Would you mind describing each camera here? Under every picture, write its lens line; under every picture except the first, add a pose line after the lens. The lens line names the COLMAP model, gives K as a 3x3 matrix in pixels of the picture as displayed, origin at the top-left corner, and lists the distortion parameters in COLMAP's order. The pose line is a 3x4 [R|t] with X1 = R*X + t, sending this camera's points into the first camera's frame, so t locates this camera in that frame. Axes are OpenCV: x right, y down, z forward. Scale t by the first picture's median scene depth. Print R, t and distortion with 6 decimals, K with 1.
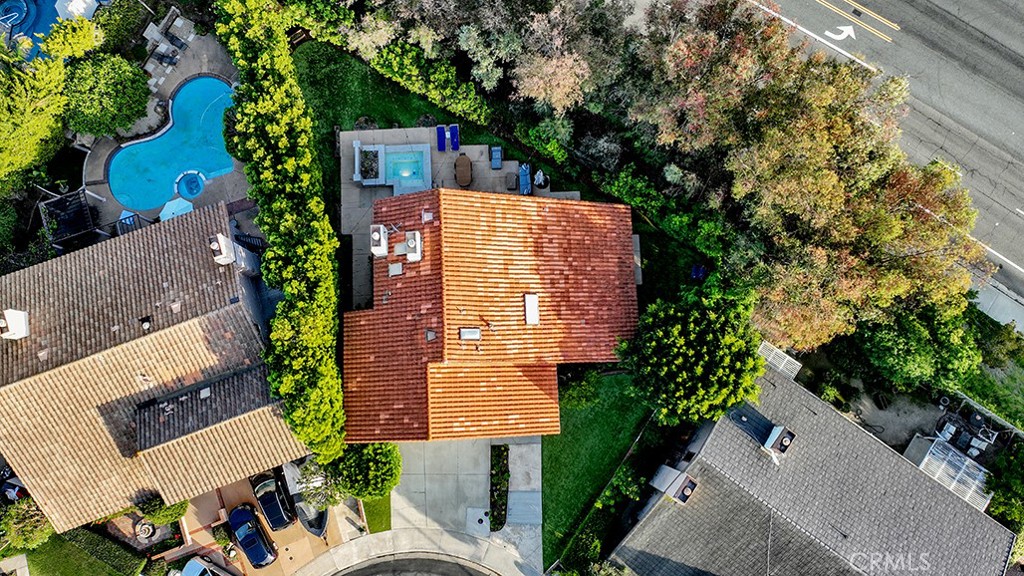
lens RADIAL K [[720.5, 0, 510.3], [0, 720.5, 287.5], [0, 0, 1]] dist [0.005299, 0.003890]
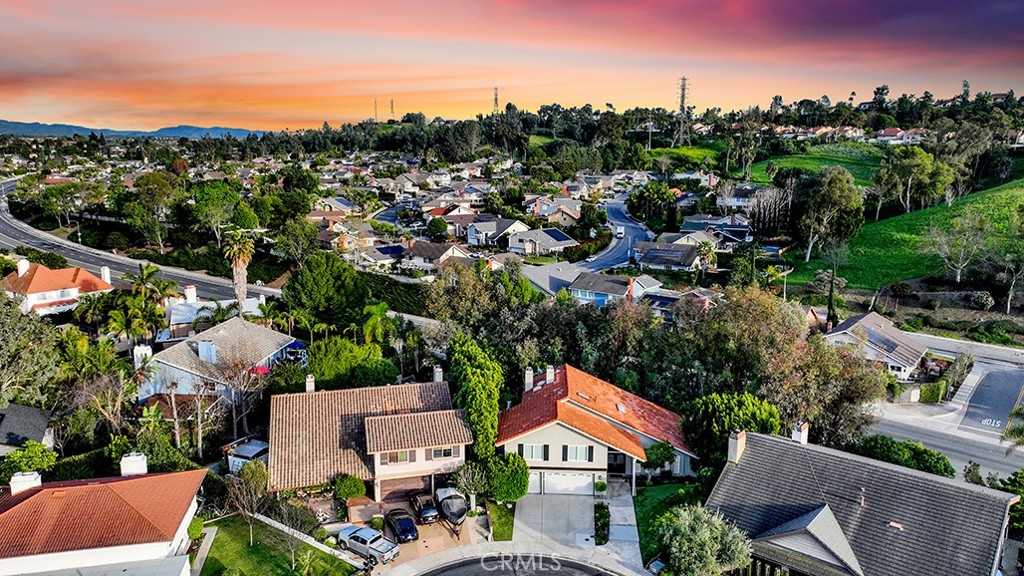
lens RADIAL K [[720.5, 0, 512.1], [0, 720.5, 289.0], [0, 0, 1]] dist [0.005299, 0.003890]
pose [[0.995907, 0.022026, -0.087661, -0.071670], [-0.089919, 0.339859, -0.936168, 1.353605], [0.009172, 0.940218, 0.340448, 0.205636]]
